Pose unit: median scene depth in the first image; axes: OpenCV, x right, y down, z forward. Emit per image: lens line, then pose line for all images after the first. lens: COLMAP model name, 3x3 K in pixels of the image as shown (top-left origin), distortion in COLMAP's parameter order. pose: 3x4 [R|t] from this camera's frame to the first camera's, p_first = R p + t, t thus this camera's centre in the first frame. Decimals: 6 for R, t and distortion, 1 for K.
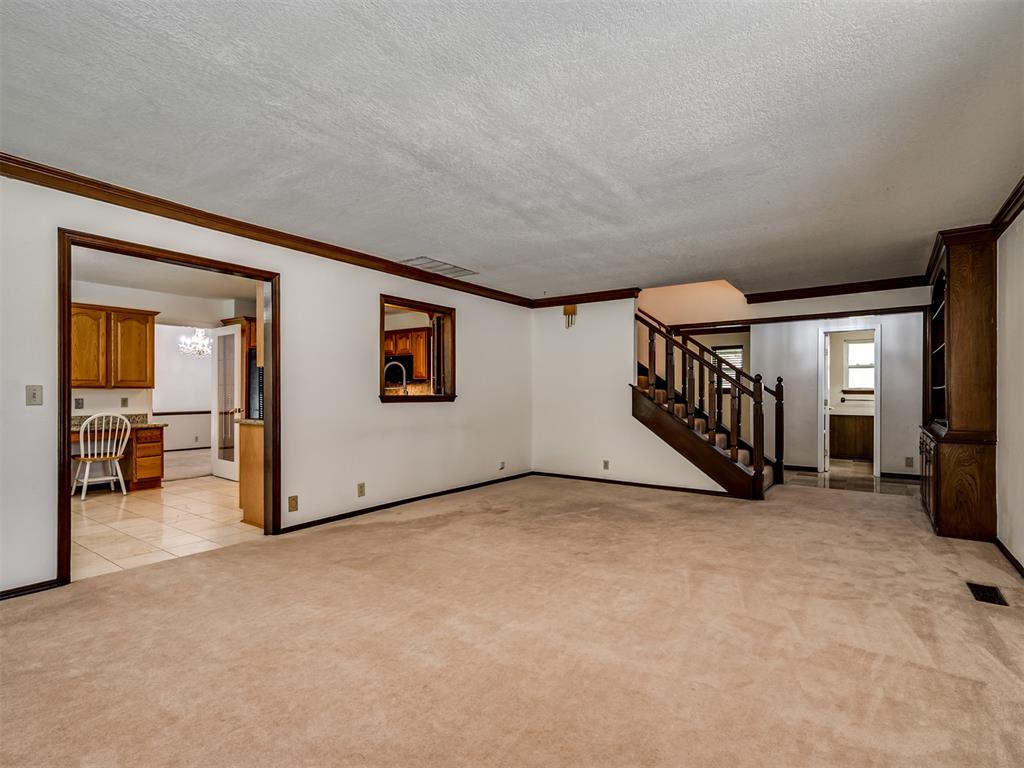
lens RADIAL K [[512.2, 0, 514.8], [0, 512.2, 390.7], [0, 0, 1]] dist [0.007171, 0.000819]
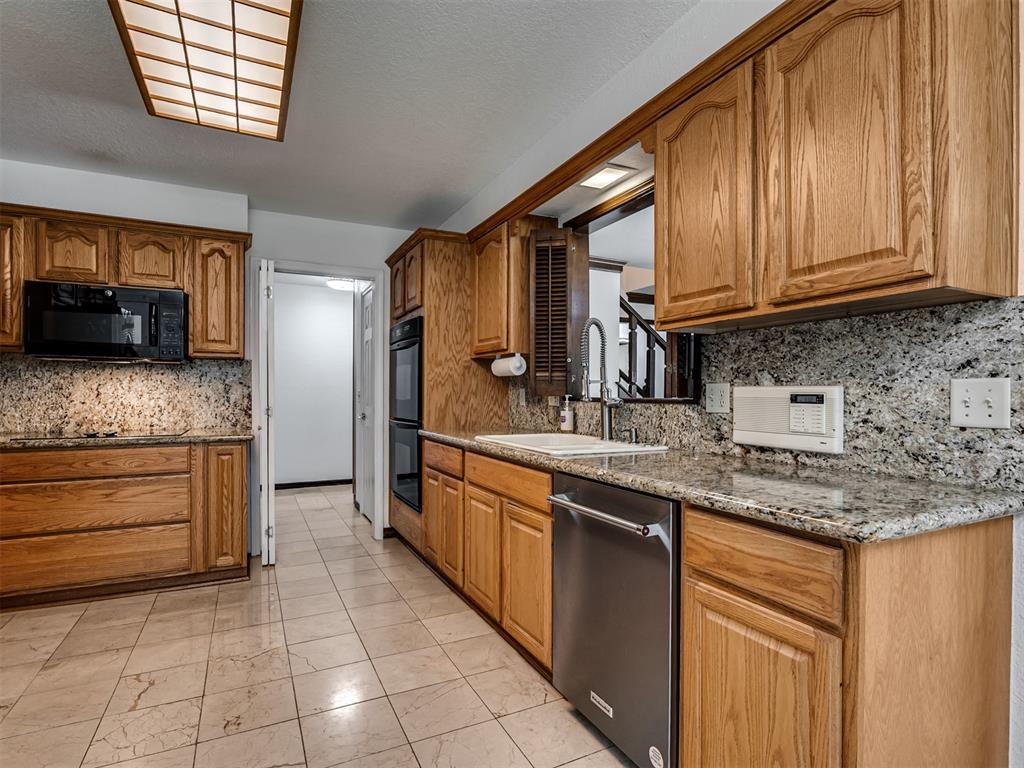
lens RADIAL K [[538.6, 0, 527.5], [0, 538.6, 398.6], [0, 0, 1]] dist [-0.014362, -0.000651]
pose [[0.459955, -0.005938, 0.887922, -0.440643], [-0.003439, 0.999958, 0.008468, 0.004471], [-0.887935, -0.006949, 0.459916, 0.575835]]
